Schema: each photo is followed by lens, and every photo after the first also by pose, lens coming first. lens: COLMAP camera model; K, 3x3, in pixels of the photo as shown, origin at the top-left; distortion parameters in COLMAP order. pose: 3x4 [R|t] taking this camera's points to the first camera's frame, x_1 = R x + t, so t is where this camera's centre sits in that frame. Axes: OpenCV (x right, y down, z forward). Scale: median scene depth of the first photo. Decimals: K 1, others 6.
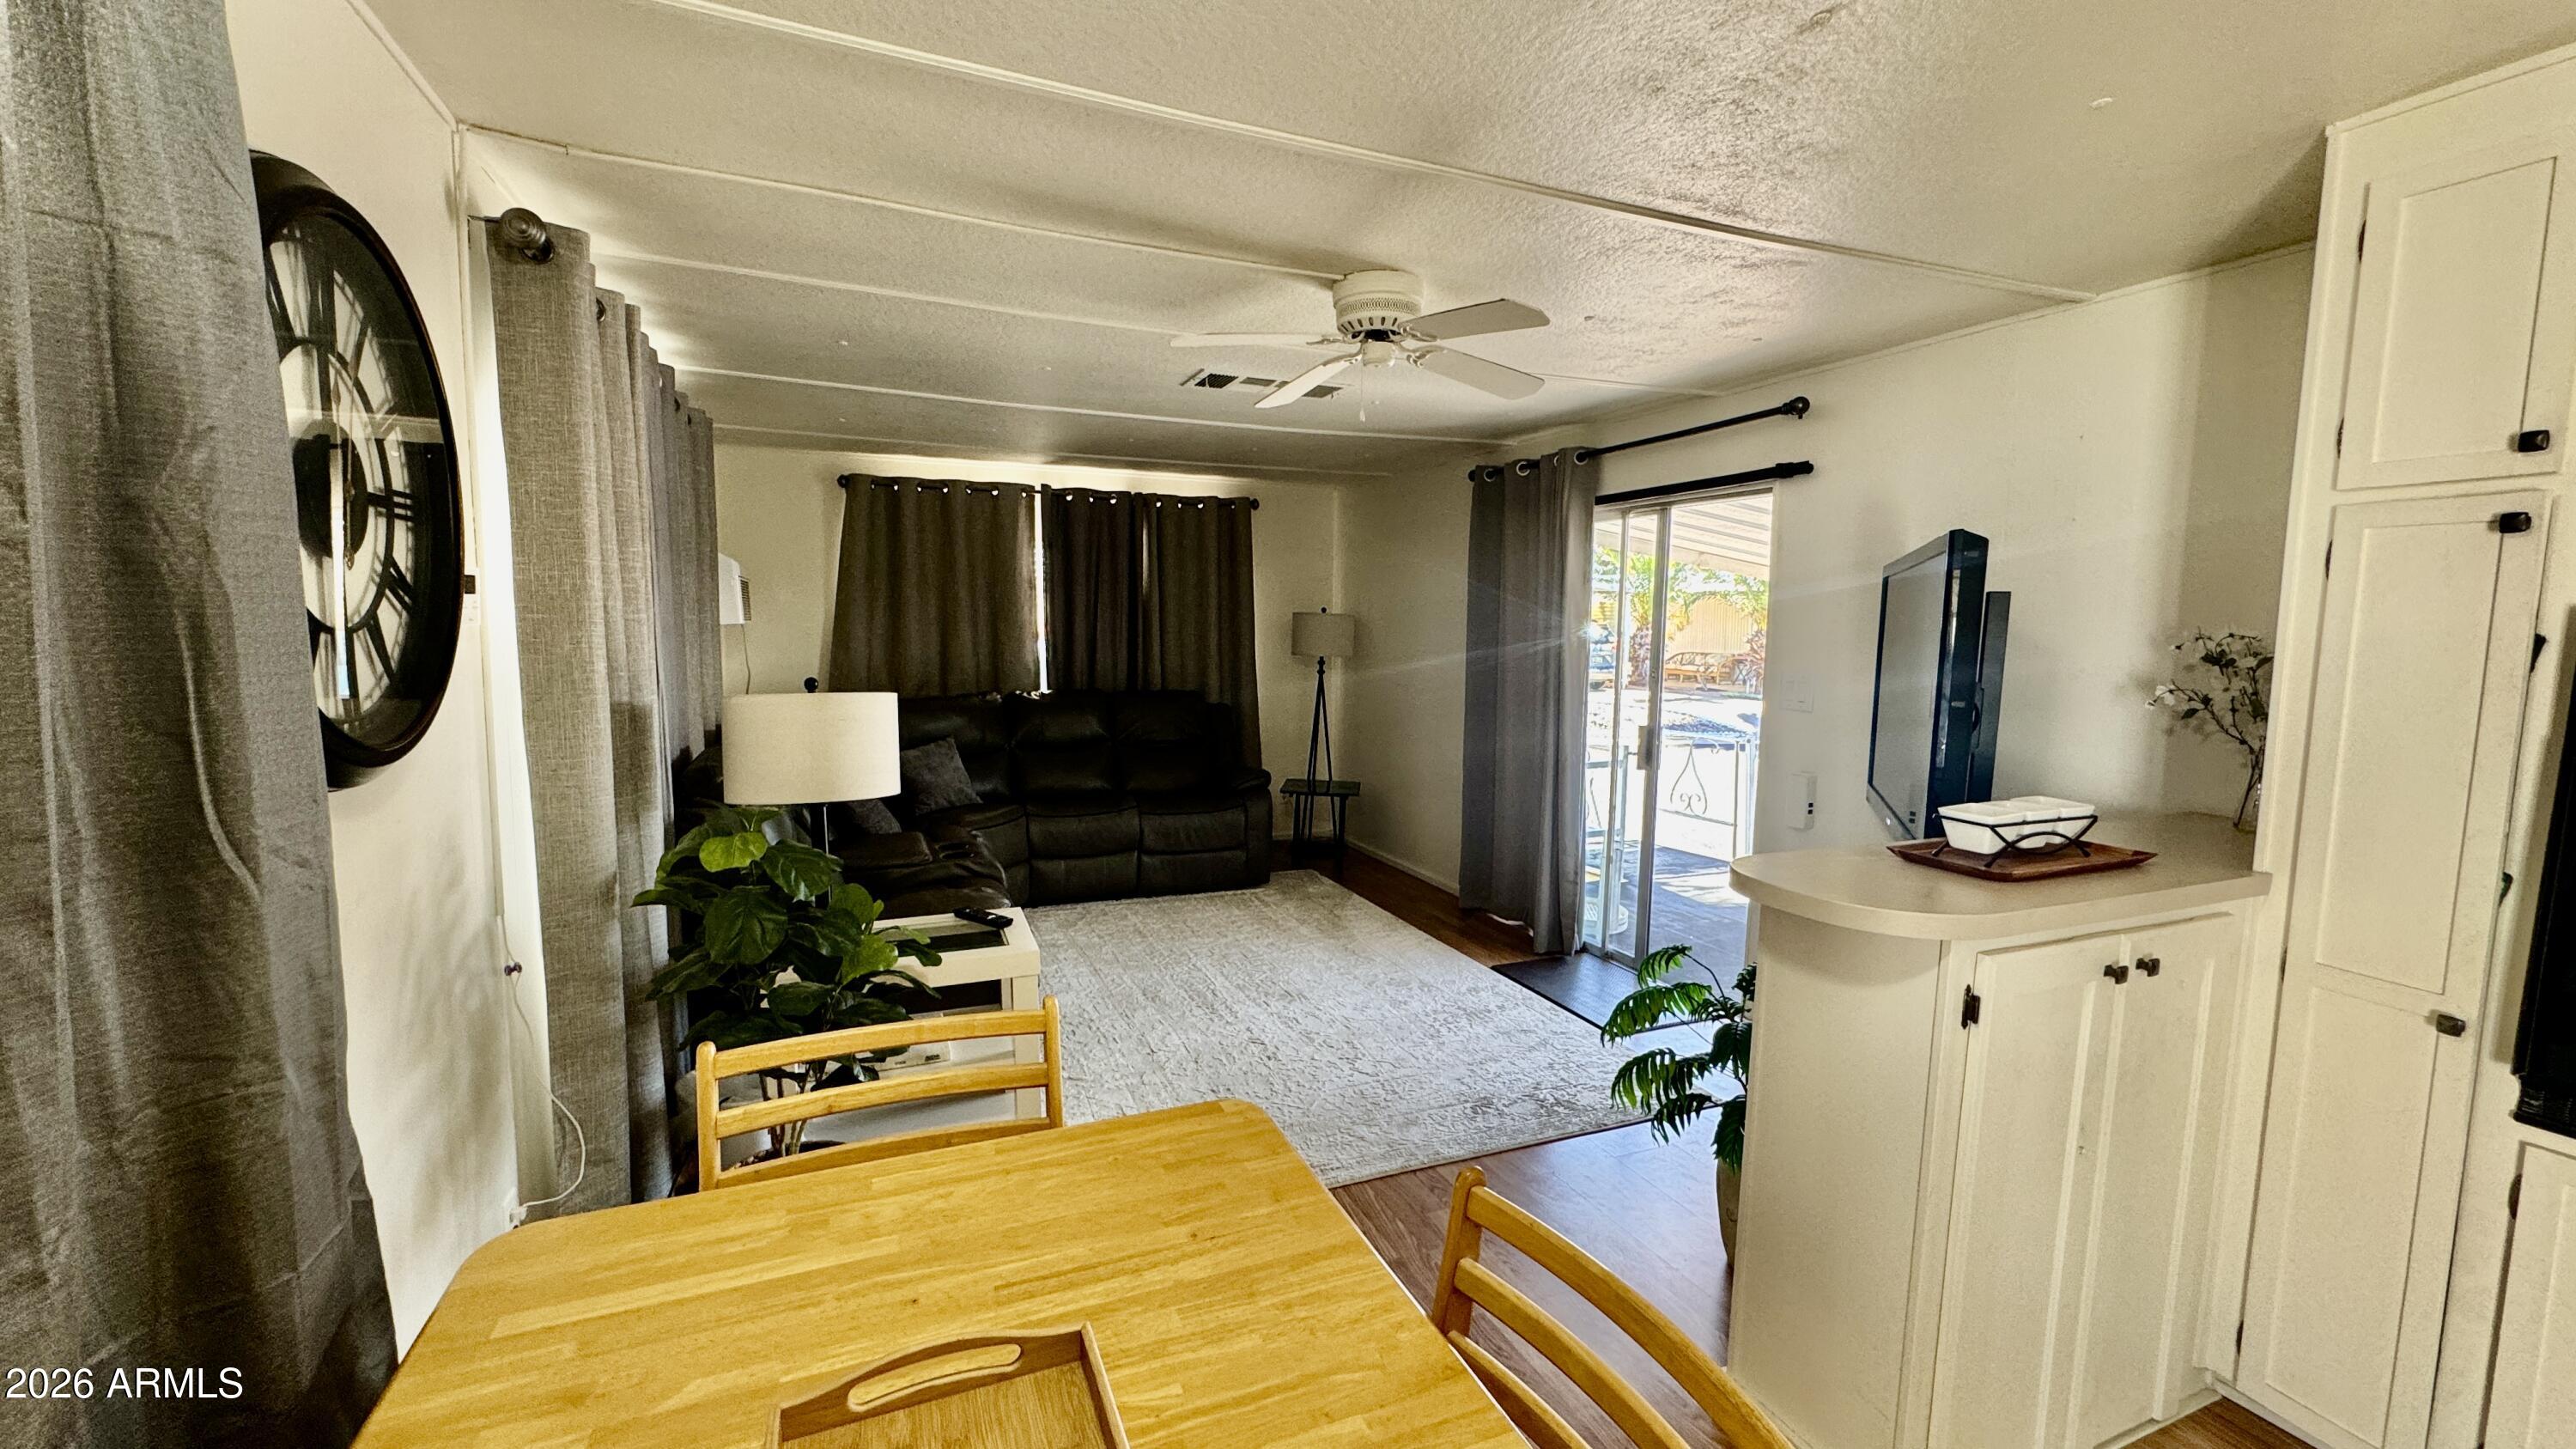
lens RADIAL K [[1028.3, 0, 1288.0], [0, 1028.3, 724.5], [0, 0, 1]] dist [-0.002252, -0.000375]
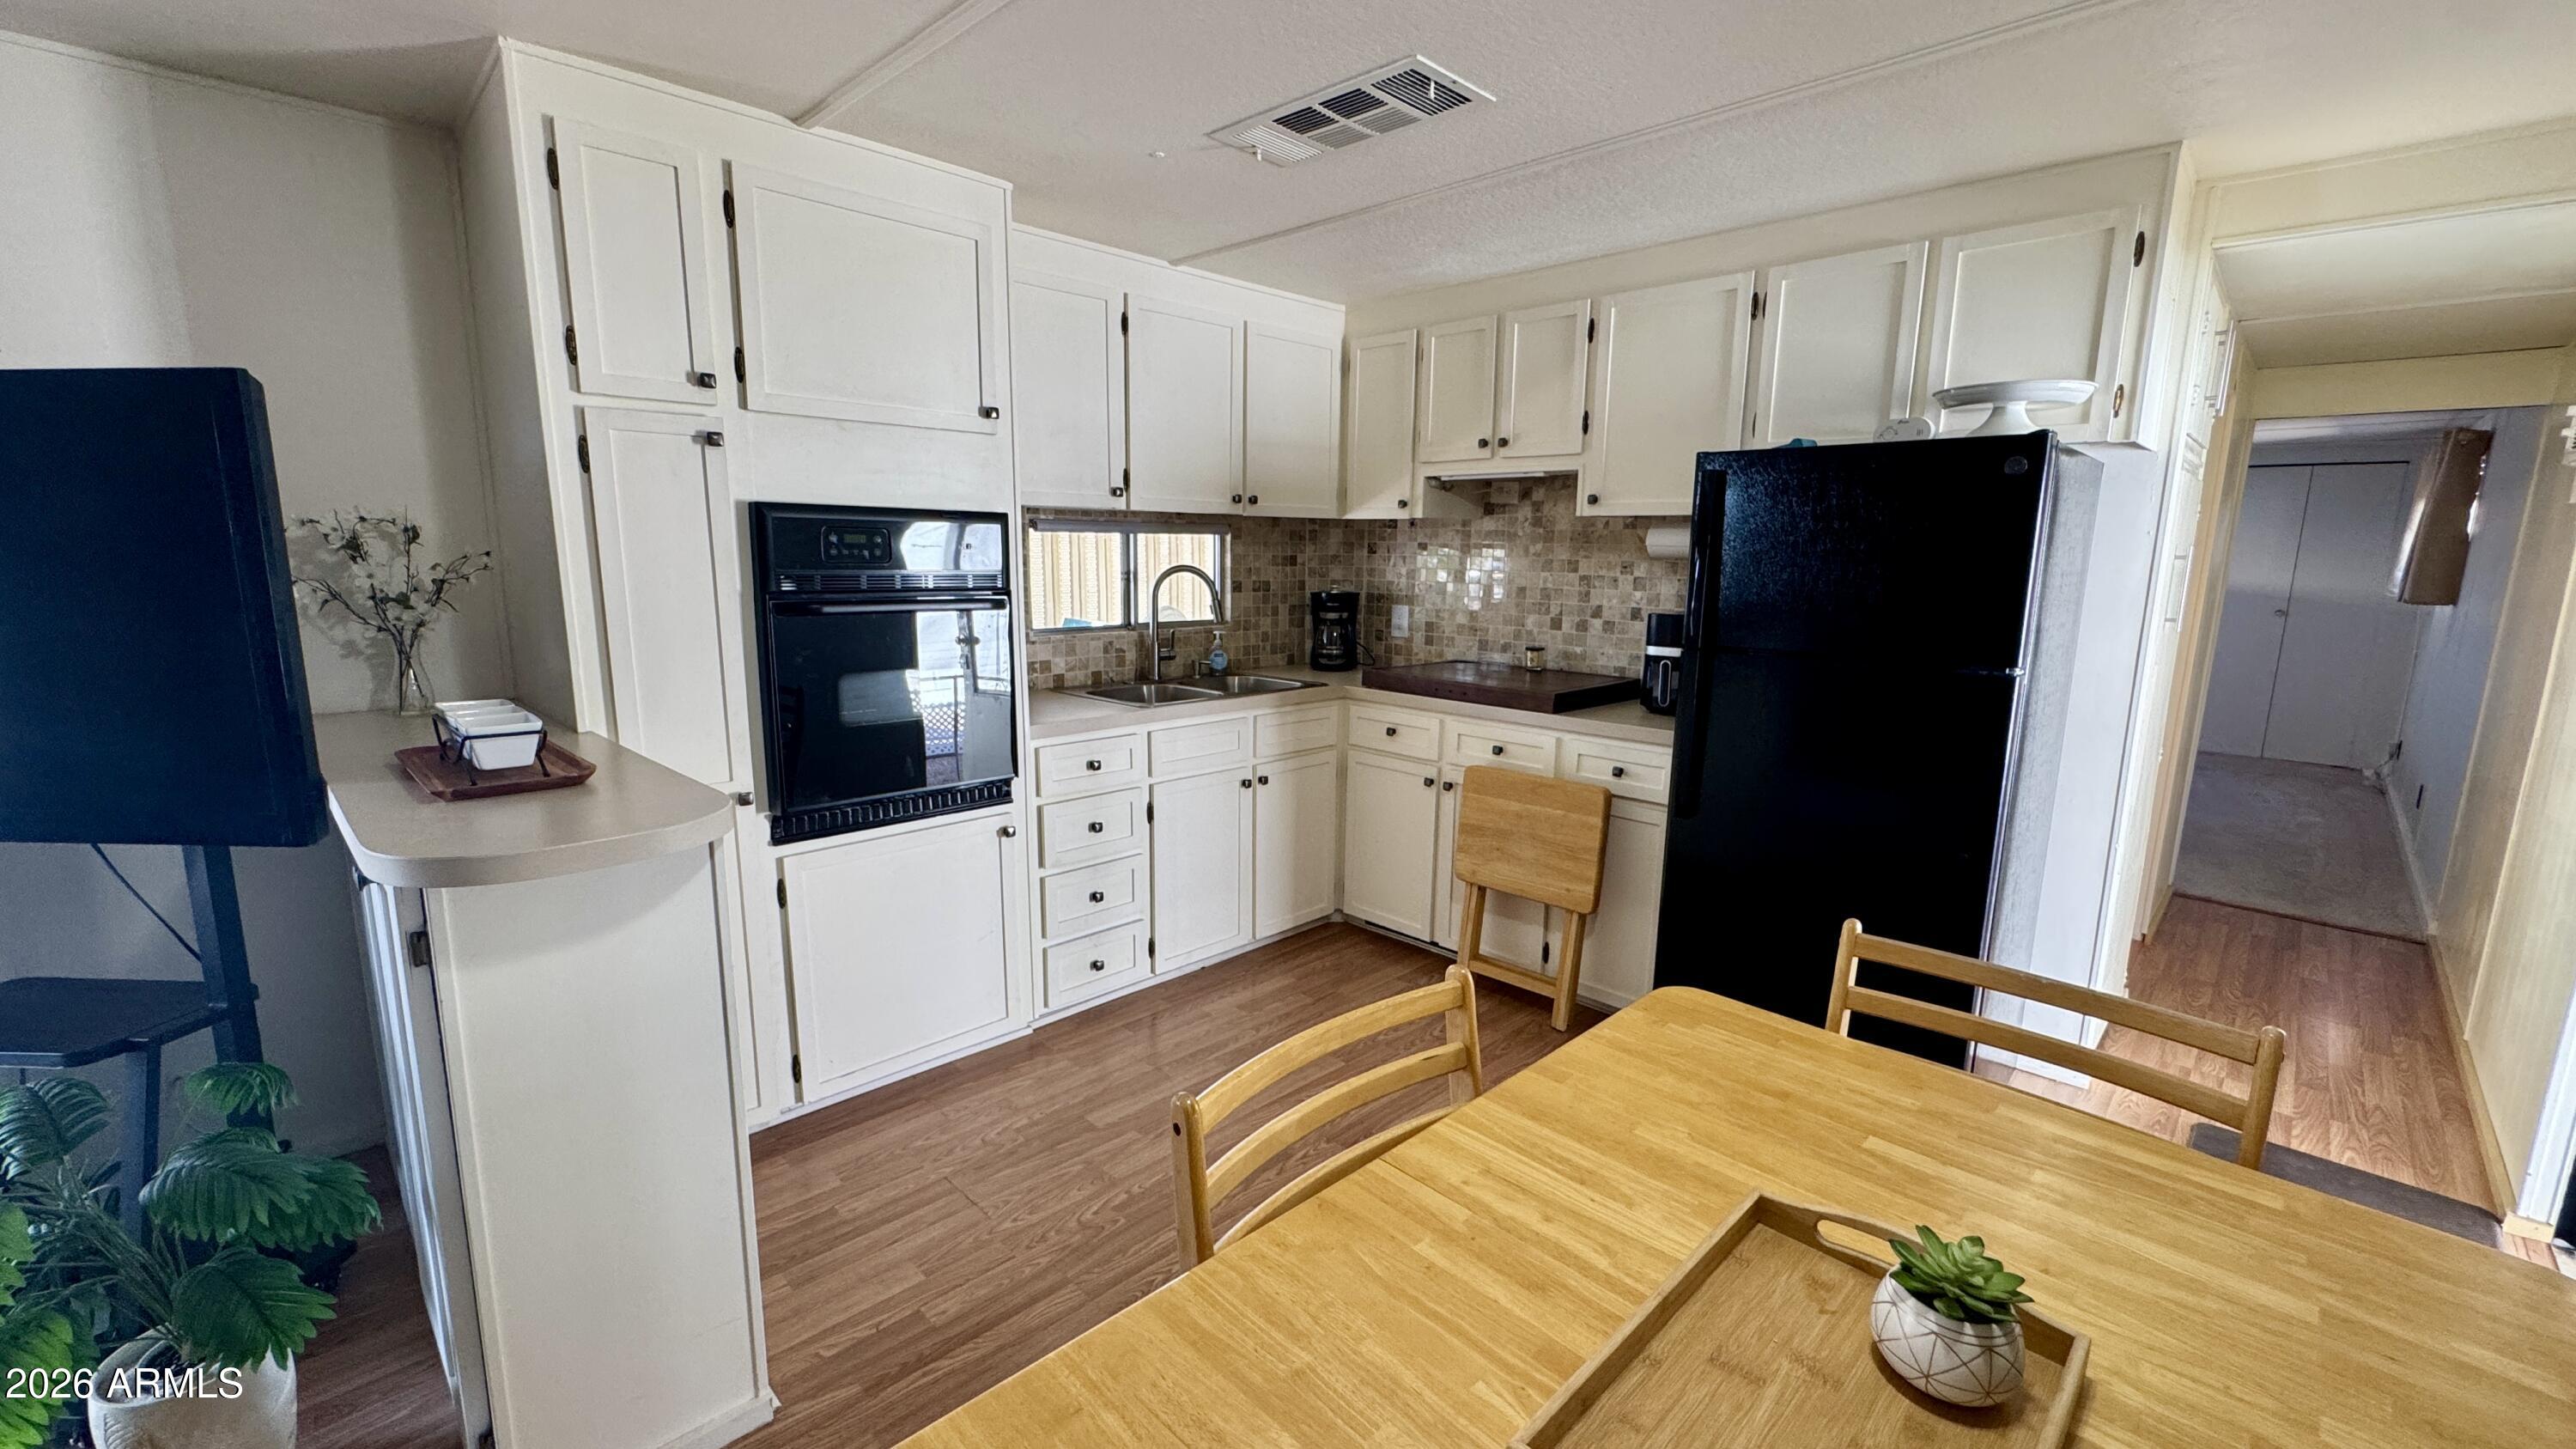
lens RADIAL K [[1028.3, 0, 1288.0], [0, 1028.3, 724.5], [0, 0, 1]] dist [-0.002252, -0.000375]
pose [[-0.371880, -0.176433, 0.911360, -0.124377], [0.074576, 0.972920, 0.218781, -0.018359], [-0.925281, 0.149325, -0.348651, 0.228406]]
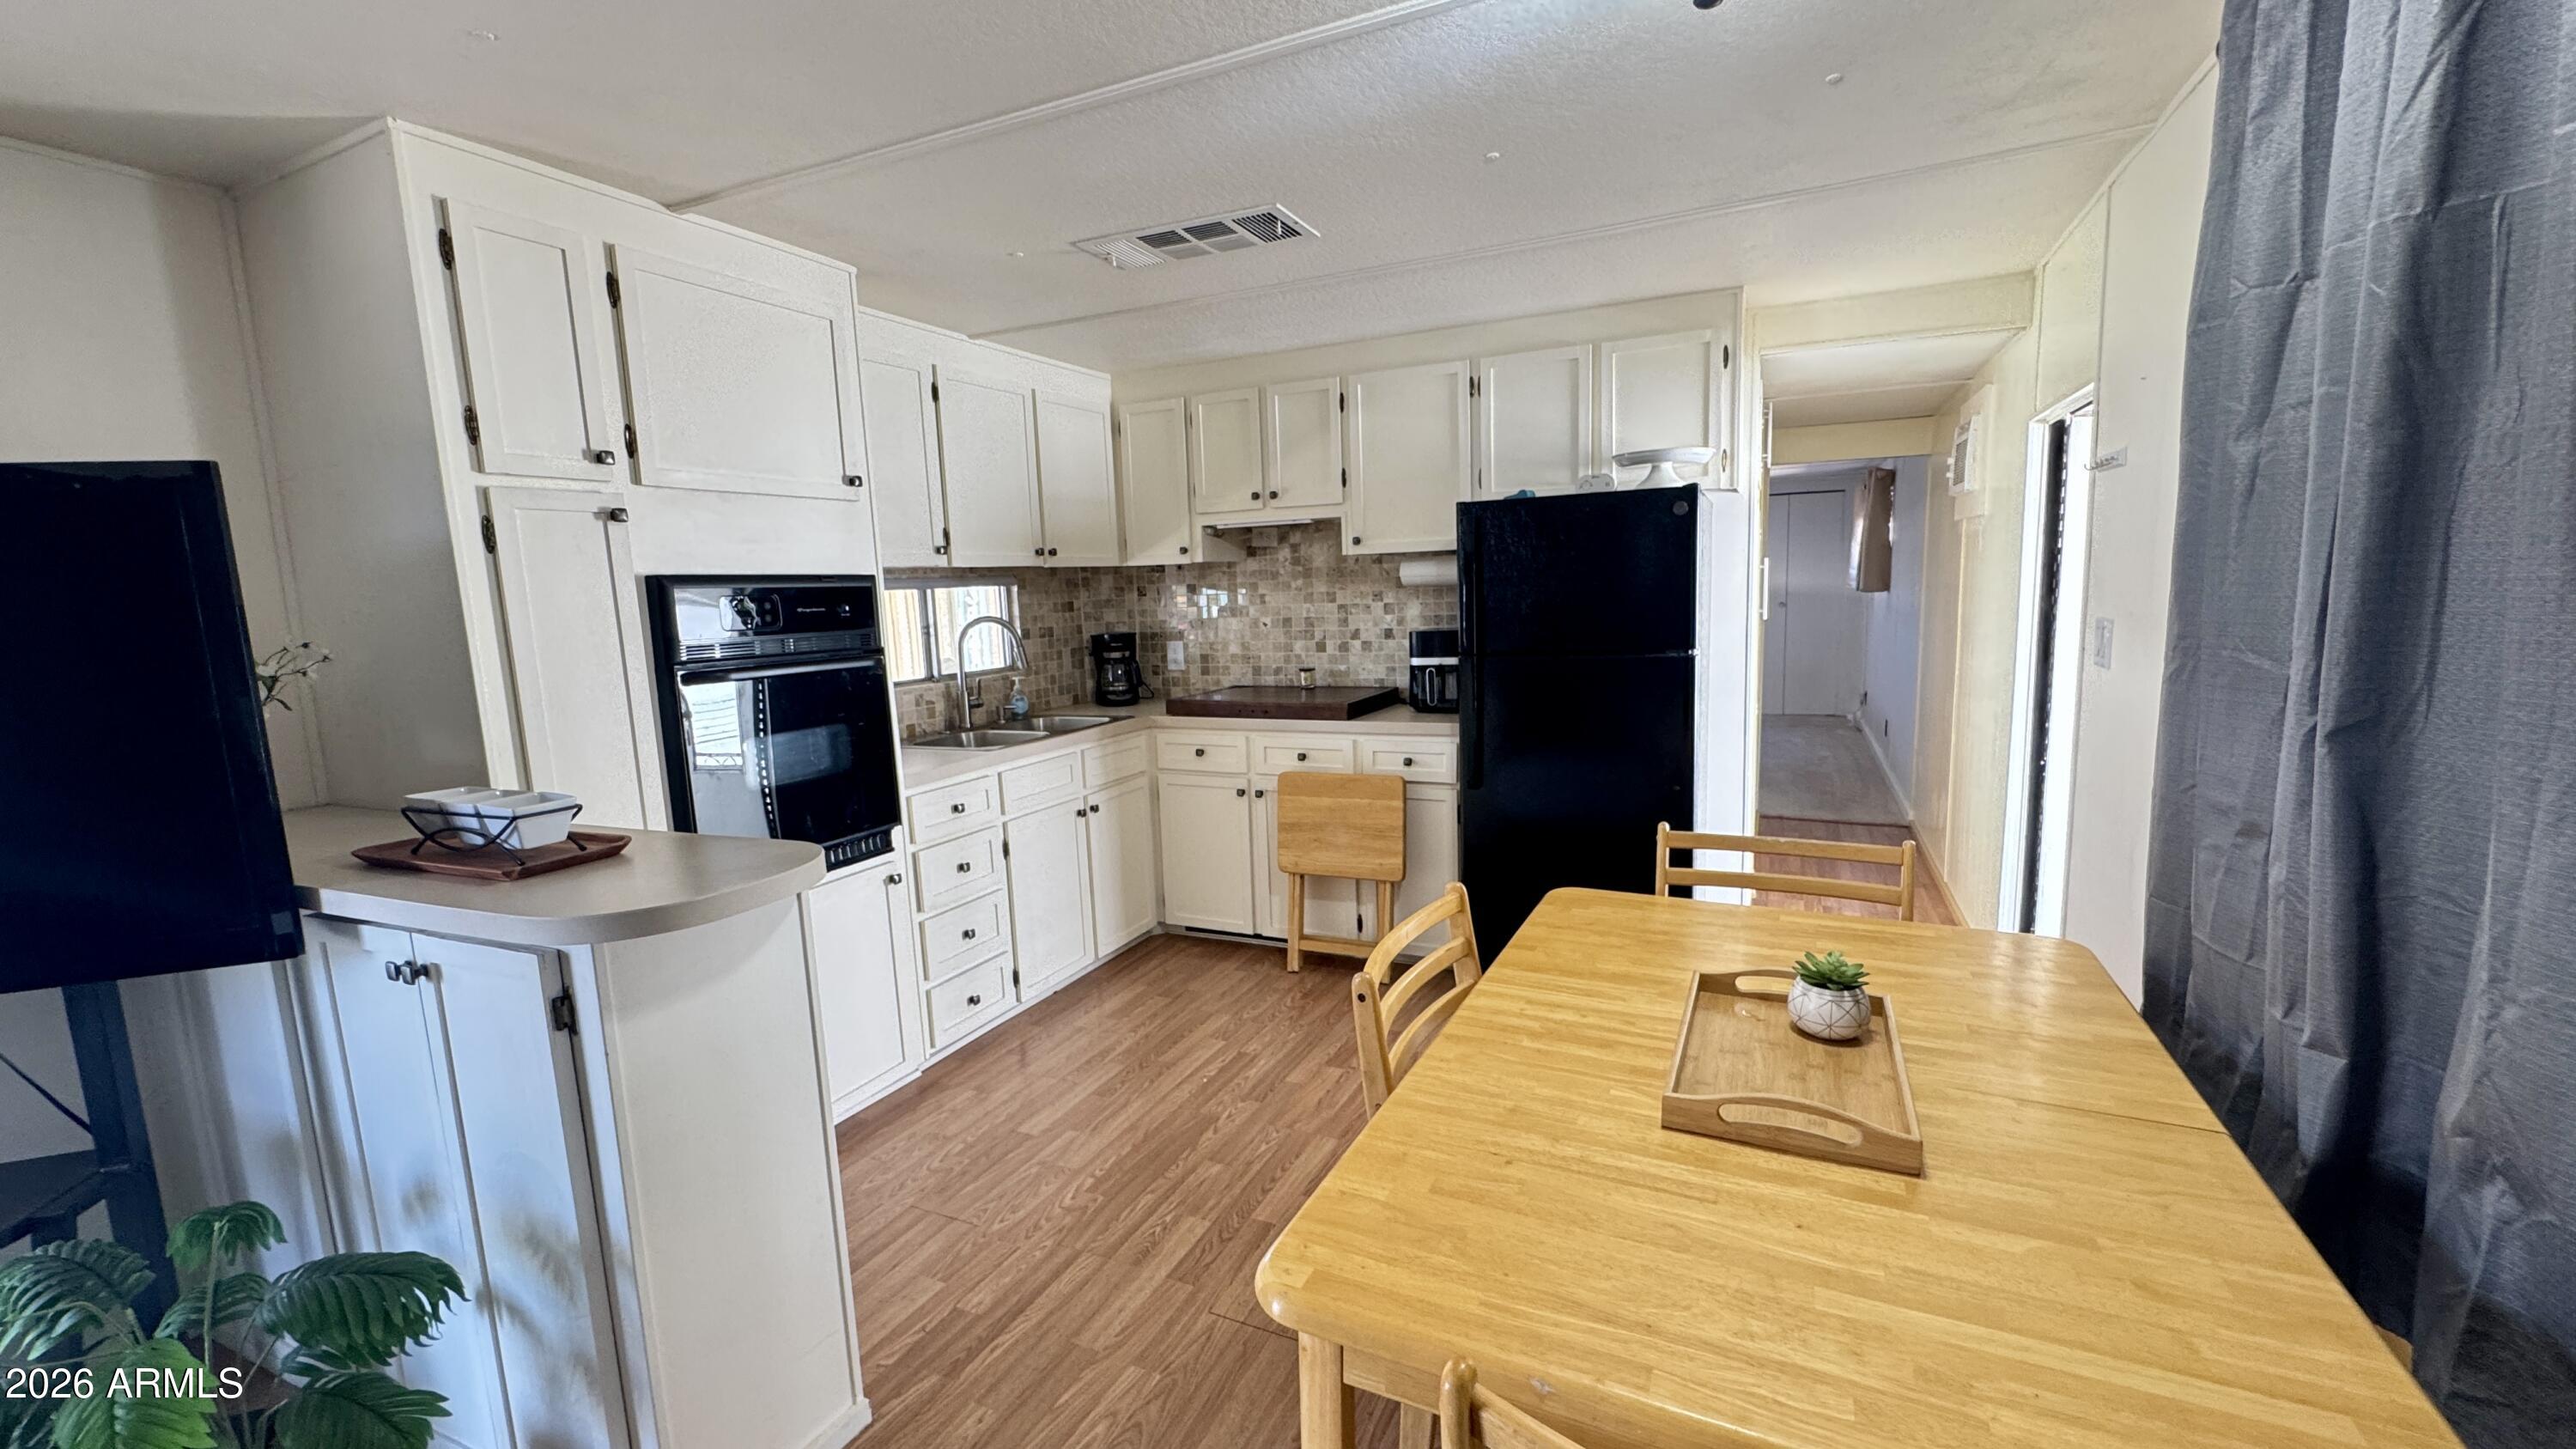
lens RADIAL K [[1028.3, 0, 1288.0], [0, 1028.3, 724.5], [0, 0, 1]] dist [-0.002252, -0.000375]
pose [[-0.662667, -0.090529, 0.743422, -0.137265], [0.103733, 0.972003, 0.210829, -0.033238], [-0.741695, 0.216827, -0.634724, 0.355197]]
